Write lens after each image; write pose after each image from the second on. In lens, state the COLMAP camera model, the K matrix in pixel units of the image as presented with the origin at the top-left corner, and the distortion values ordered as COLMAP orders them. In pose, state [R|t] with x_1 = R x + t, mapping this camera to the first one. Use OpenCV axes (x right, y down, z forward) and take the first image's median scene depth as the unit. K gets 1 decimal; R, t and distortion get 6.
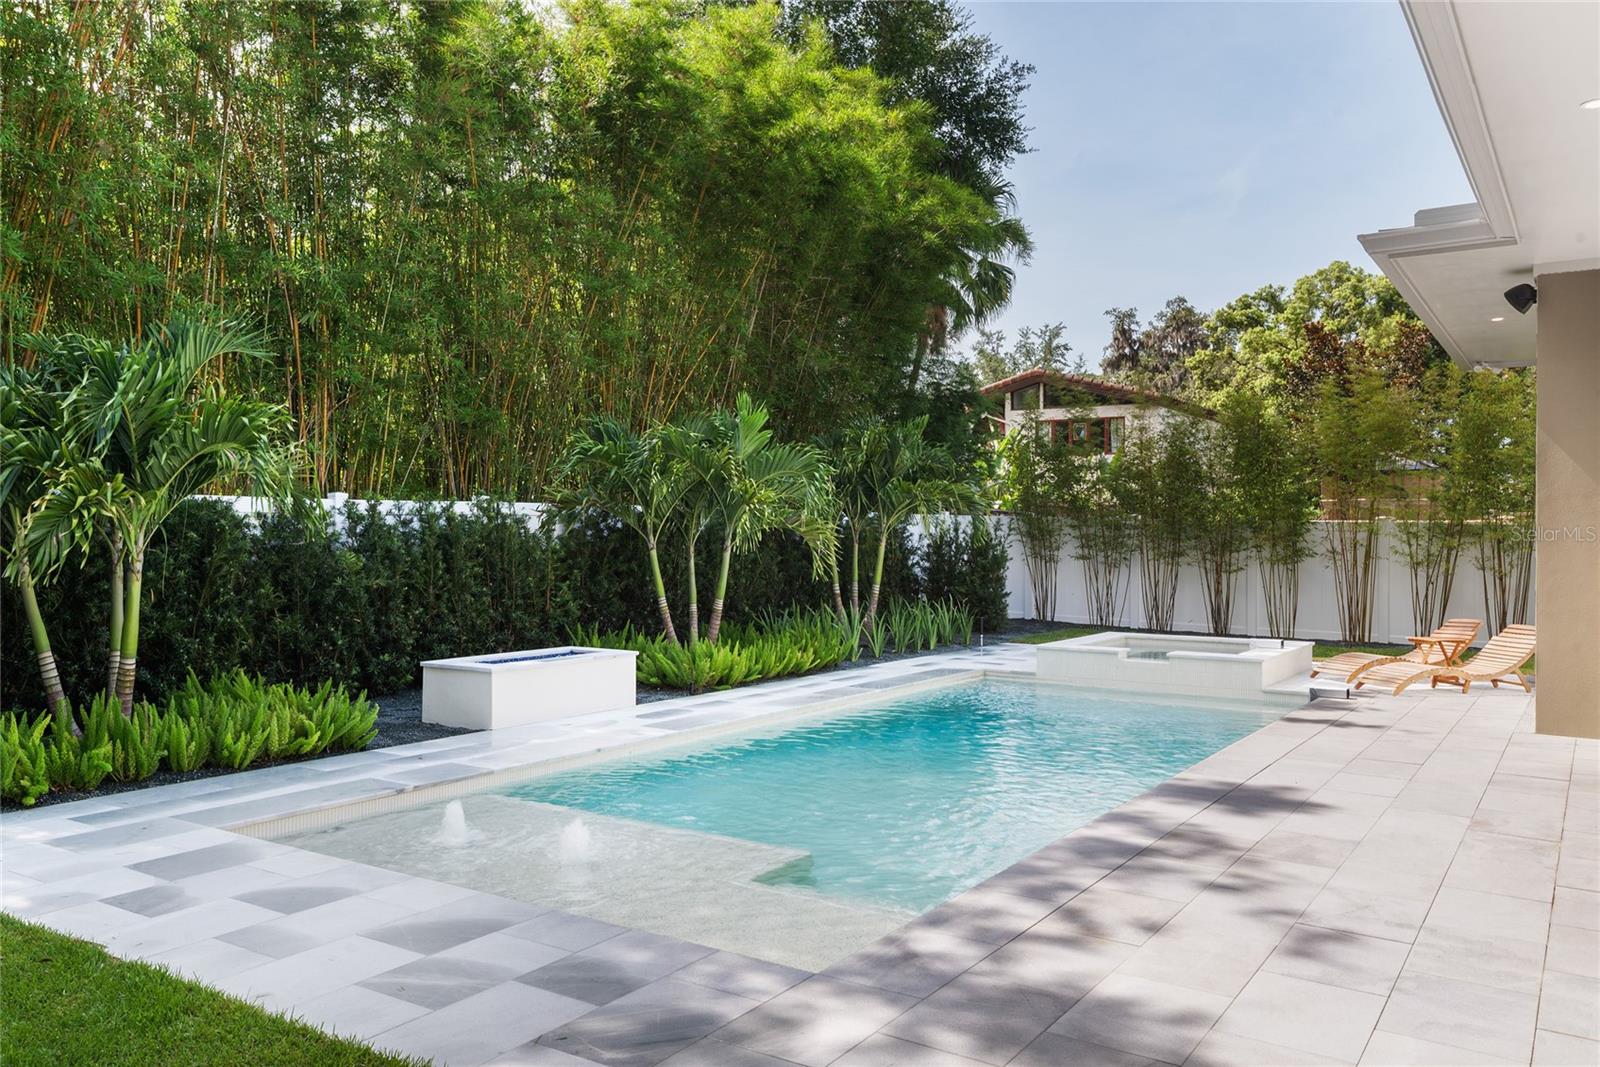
lens RADIAL K [[1190.9, 0, 799.3], [0, 1190.9, 531.0], [0, 0, 1]] dist [0.022110, 0.003283]
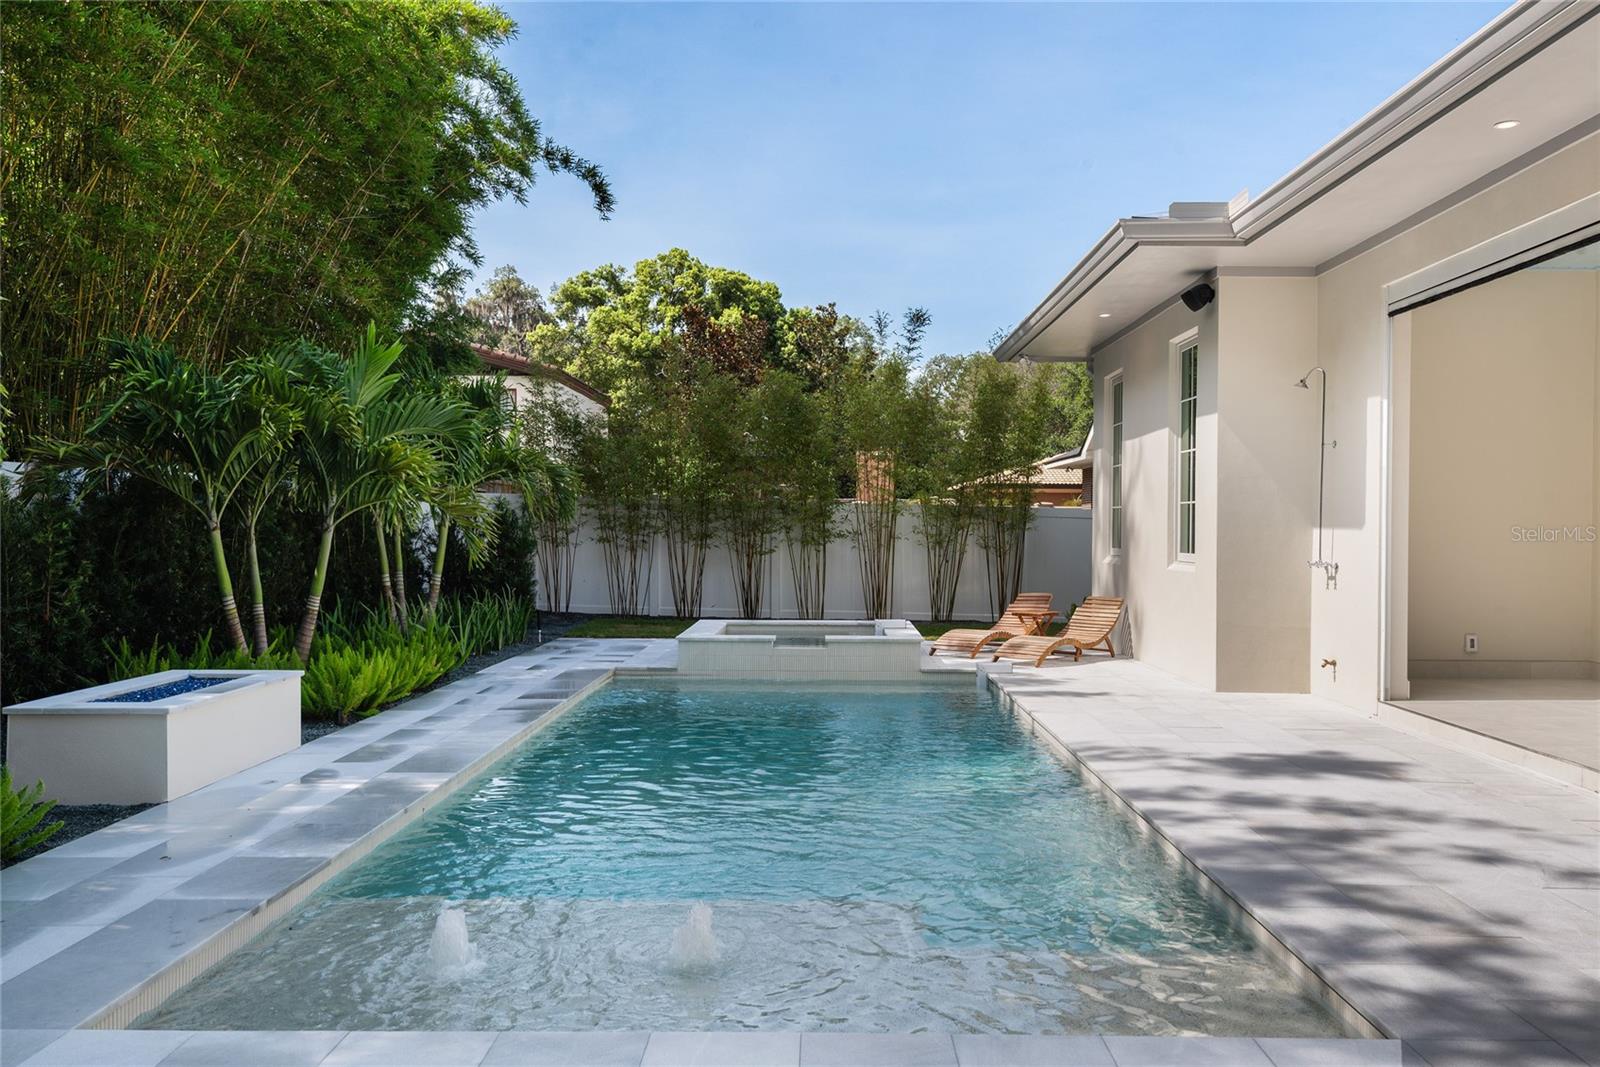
lens RADIAL K [[1276.2, 0, 801.4], [0, 1276.2, 539.1], [0, 0, 1]] dist [0.025793, -0.000008]
pose [[0.838987, -0.006227, 0.544116, -0.177813], [-0.003865, 0.999841, 0.017403, 0.004363], [-0.544138, -0.016704, 0.838830, 0.111938]]
